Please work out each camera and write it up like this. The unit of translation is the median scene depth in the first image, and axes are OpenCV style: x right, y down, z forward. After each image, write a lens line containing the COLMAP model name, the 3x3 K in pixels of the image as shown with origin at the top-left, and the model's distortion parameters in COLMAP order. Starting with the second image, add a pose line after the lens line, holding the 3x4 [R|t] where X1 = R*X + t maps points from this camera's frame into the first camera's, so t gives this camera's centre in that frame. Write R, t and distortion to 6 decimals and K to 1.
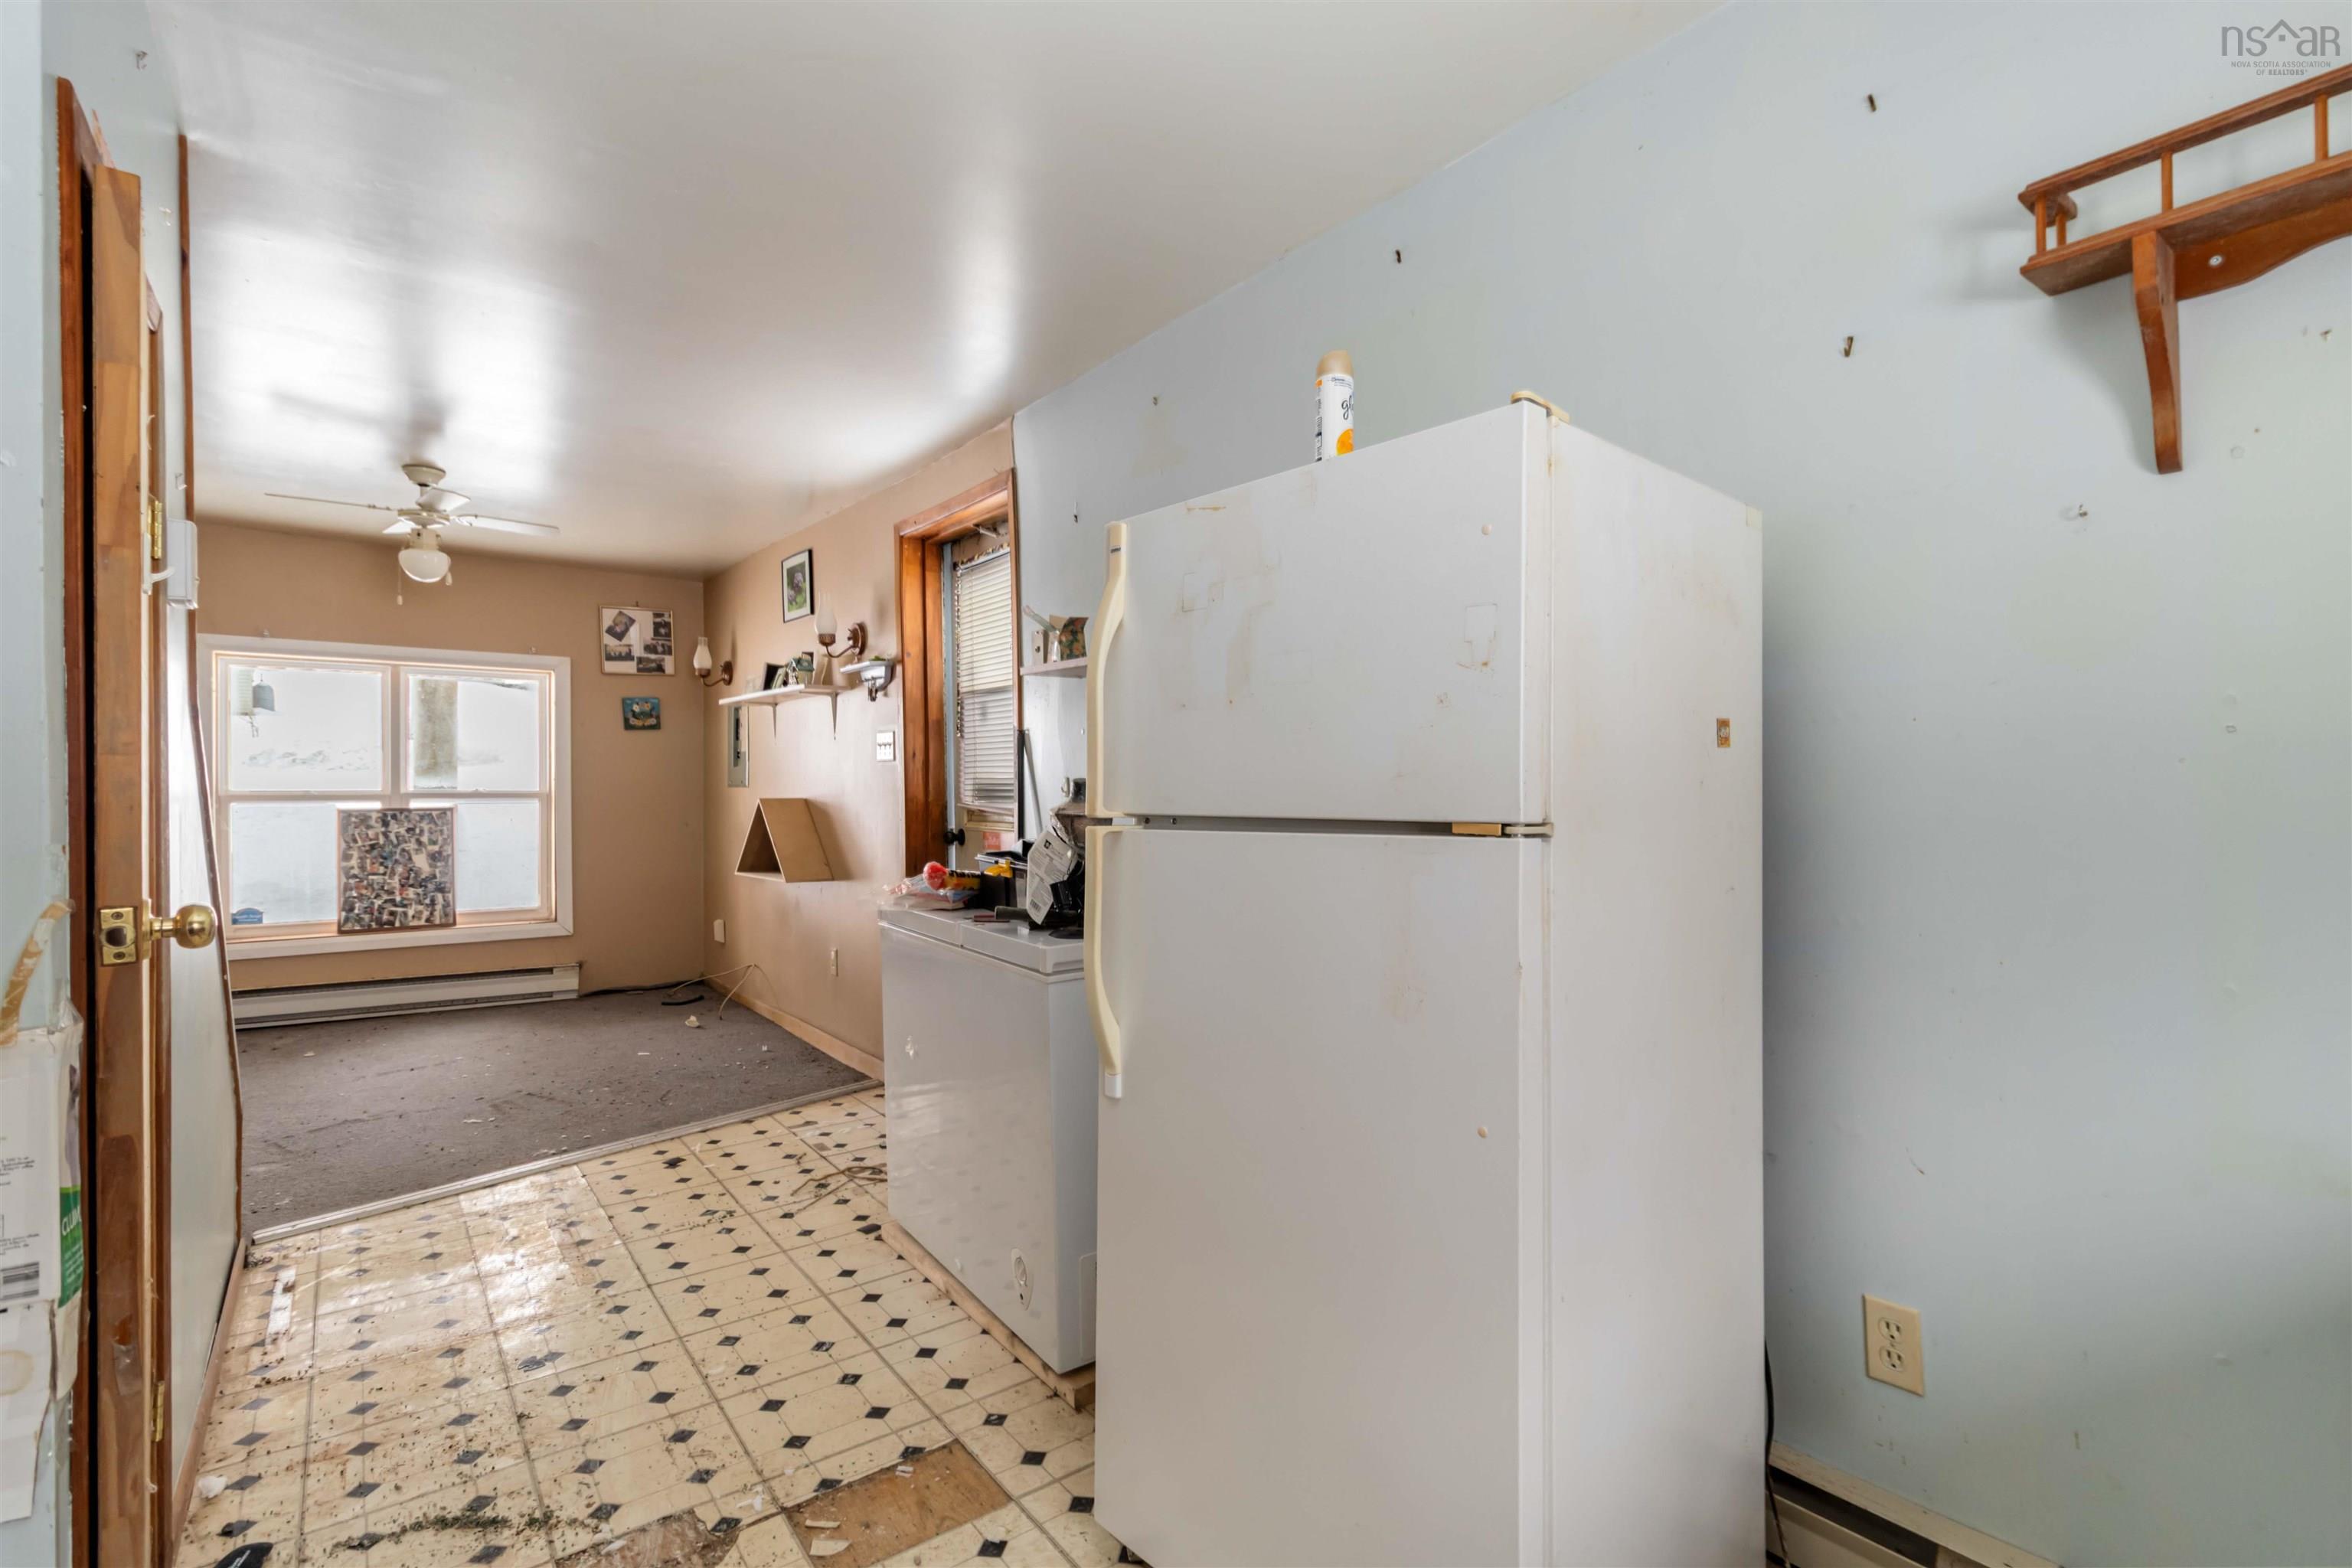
lens RADIAL K [[1124.0, 0, 1177.4], [0, 1124.0, 783.6], [0, 0, 1]] dist [0.003242, 0.000483]
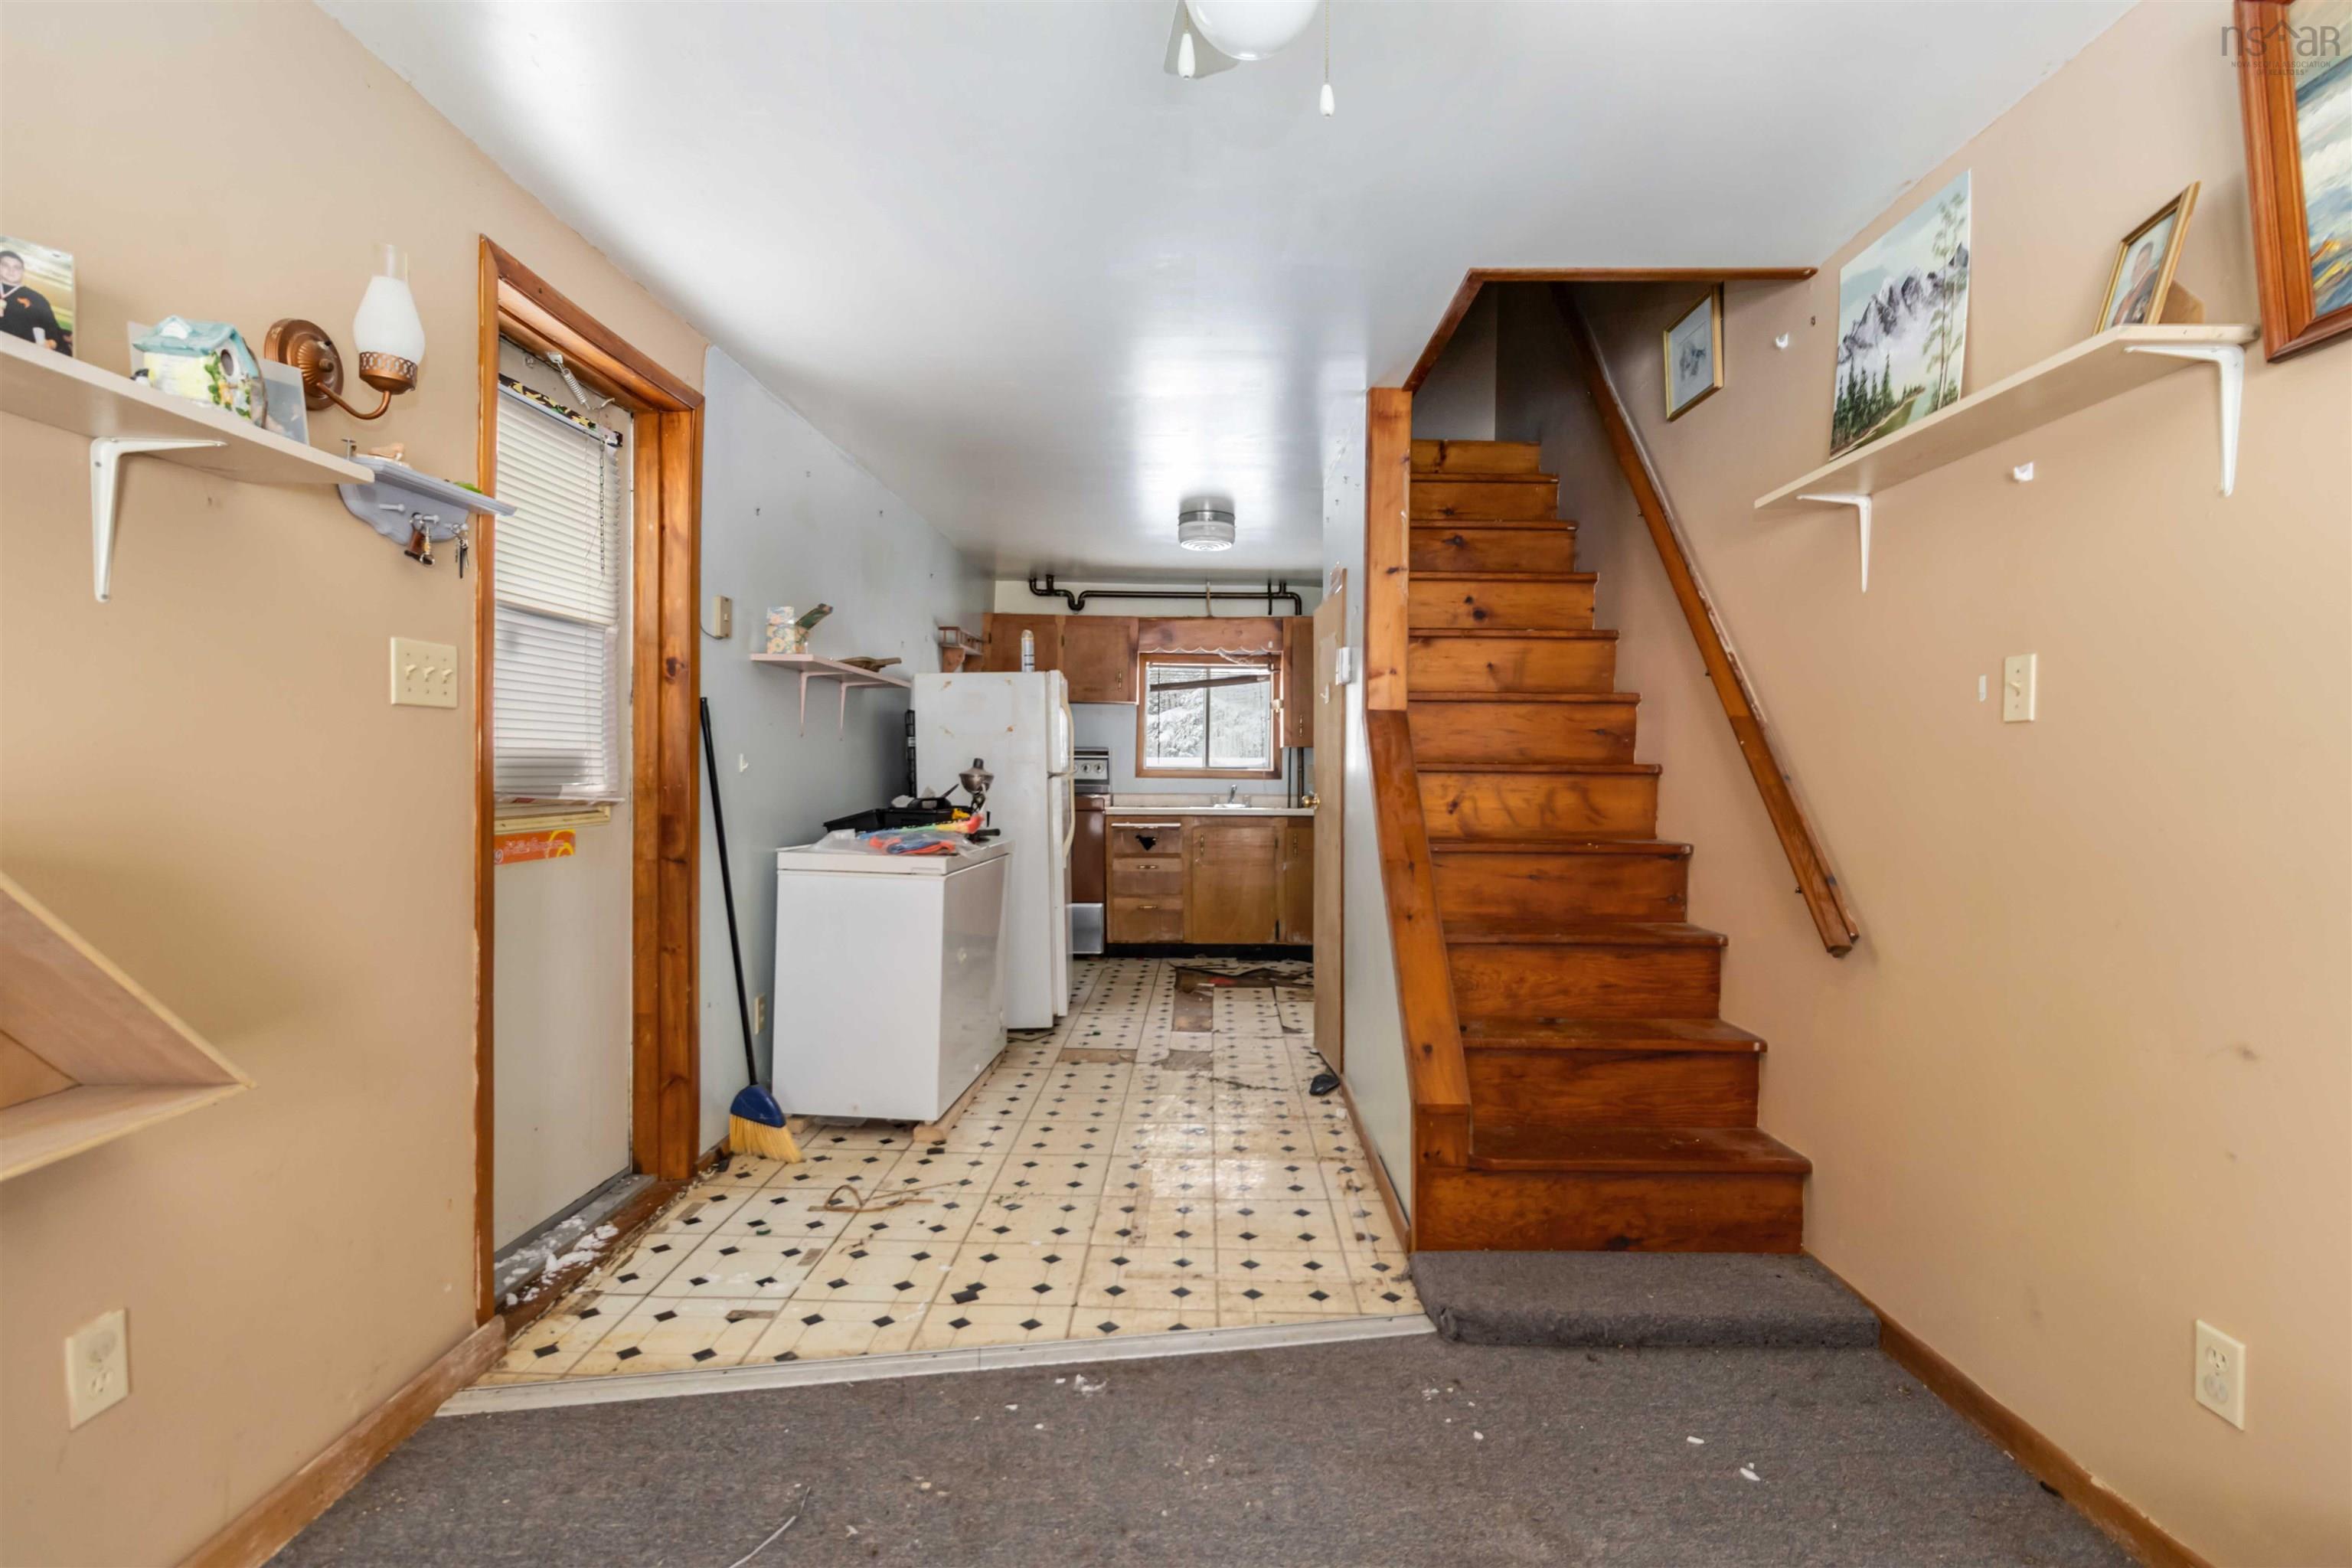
lens RADIAL K [[1124.0, 0, 1180.0], [0, 1124.0, 775.6], [0, 0, 1]] dist [0.003242, 0.000483]
pose [[-0.791185, -0.010946, 0.611479, -1.332489], [-0.004213, 0.999914, 0.012448, -0.006810], [-0.611562, 0.007272, -0.791163, 1.993181]]
